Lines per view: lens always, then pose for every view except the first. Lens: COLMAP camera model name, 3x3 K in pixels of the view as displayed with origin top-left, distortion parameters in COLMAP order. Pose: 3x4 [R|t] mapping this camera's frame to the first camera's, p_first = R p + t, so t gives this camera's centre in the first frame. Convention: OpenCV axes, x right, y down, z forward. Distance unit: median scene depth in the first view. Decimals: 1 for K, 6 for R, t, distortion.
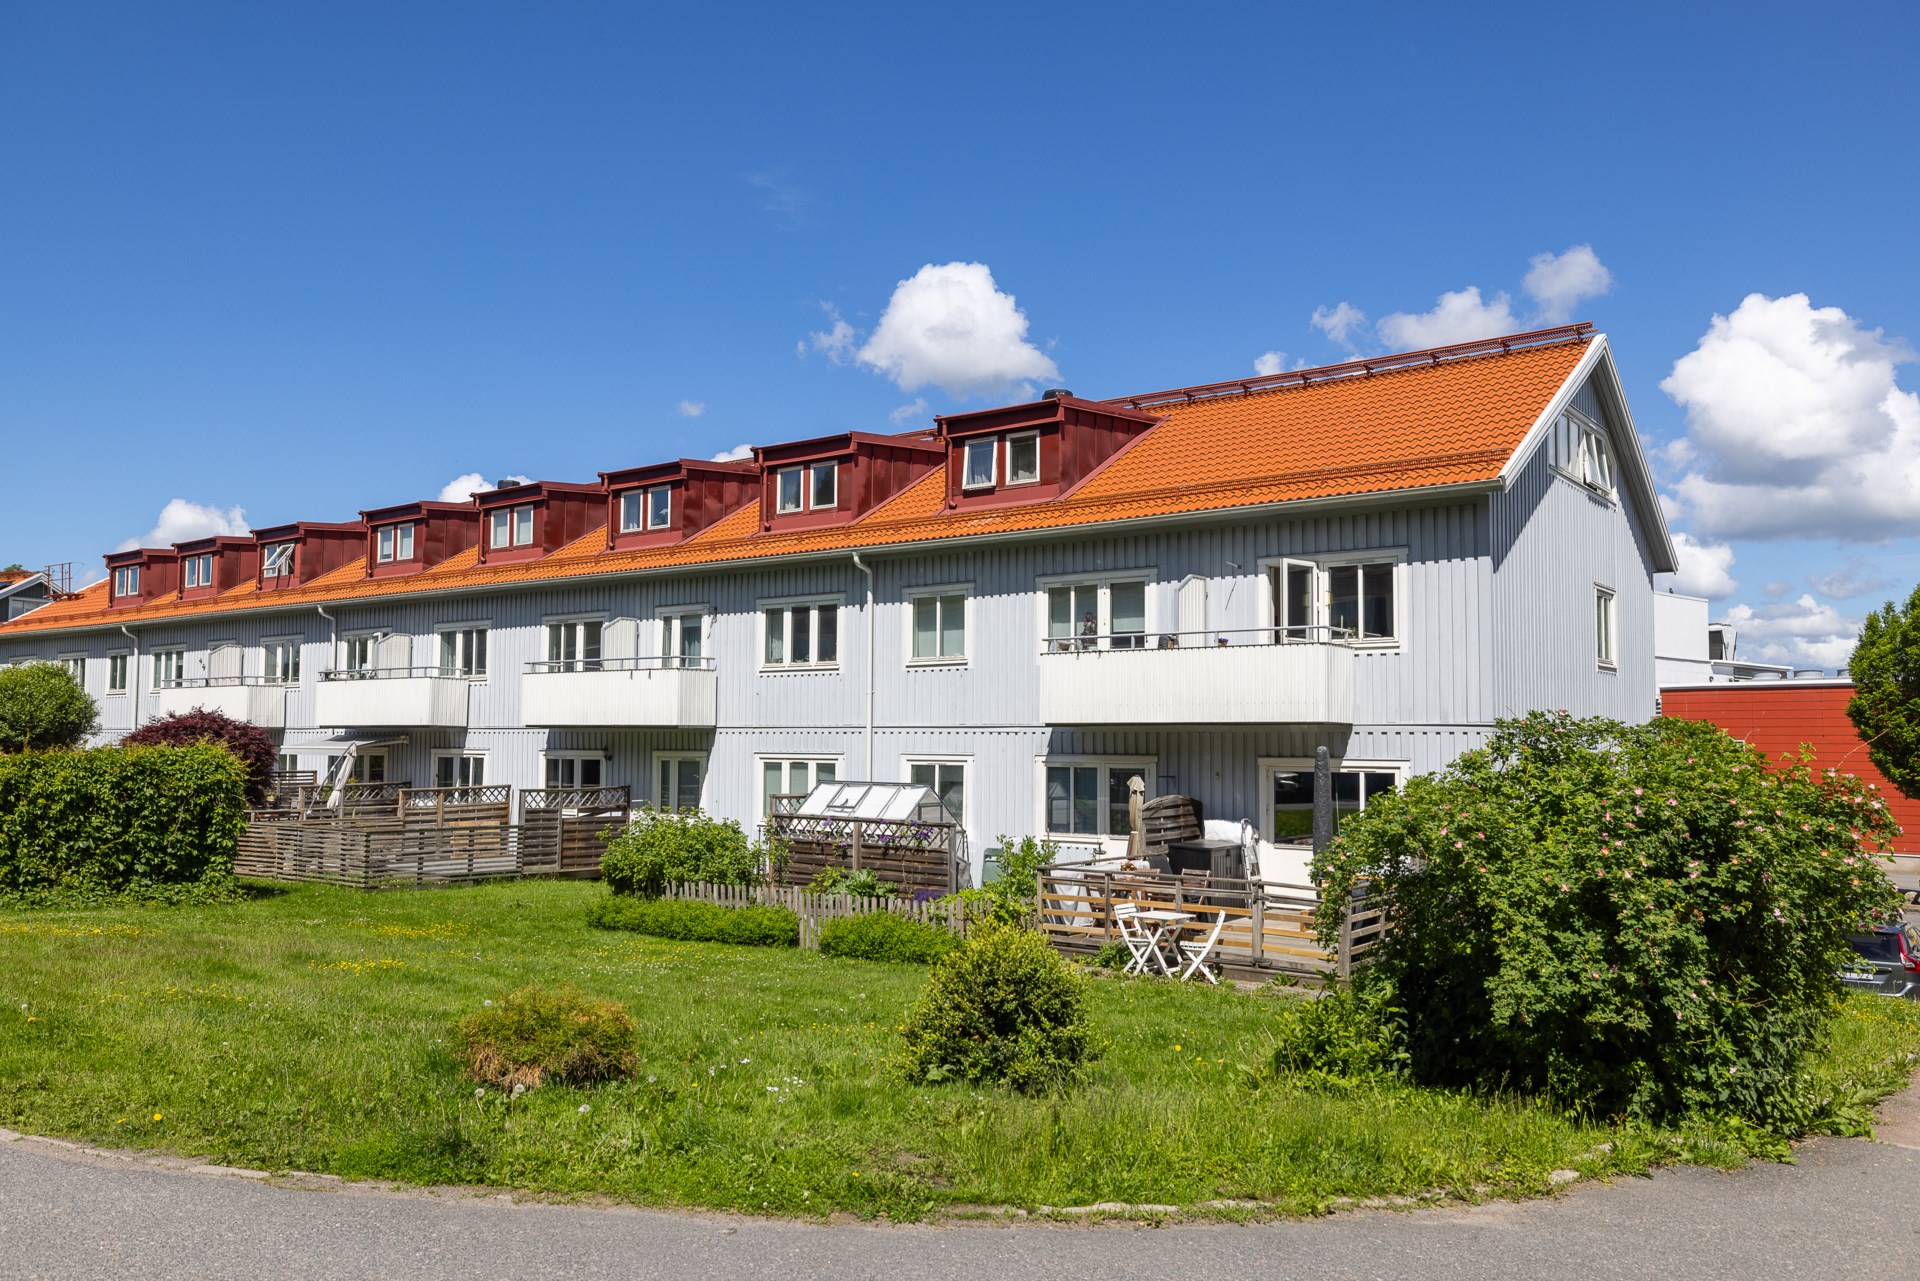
lens RADIAL K [[1491.4, 0, 960.0], [0, 1491.4, 640.5], [0, 0, 1]] dist [-0.000079, -0.000581]
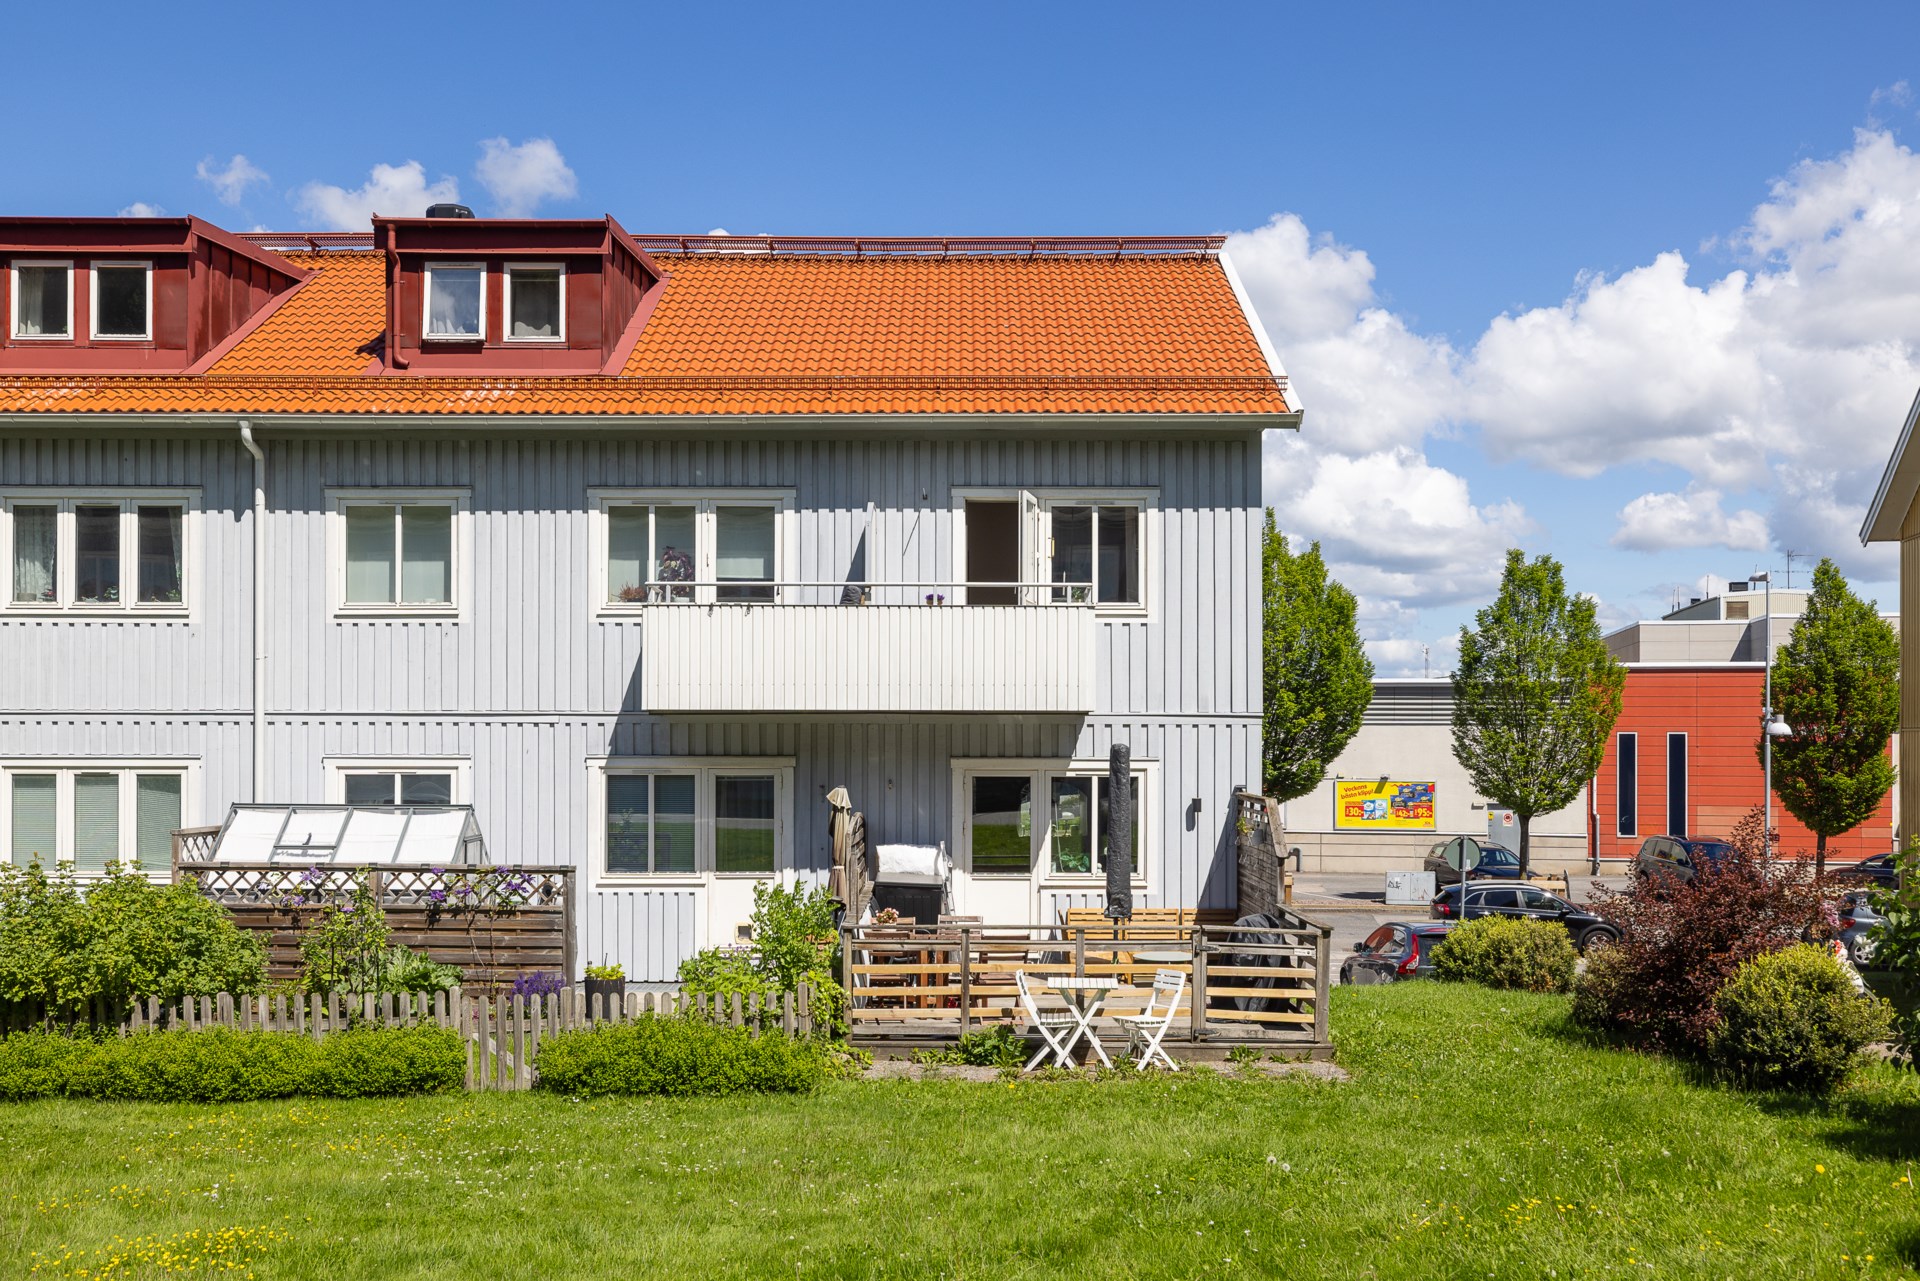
lens RADIAL K [[1852.5, 0, 960.0], [0, 1852.5, 699.3], [0, 0, 1]] dist [0.021128, -0.008424]
pose [[0.789872, 0.009940, 0.613192, -0.329154], [-0.040063, 0.998569, 0.035420, 0.015462], [-0.611962, -0.052543, 0.789140, 0.254770]]
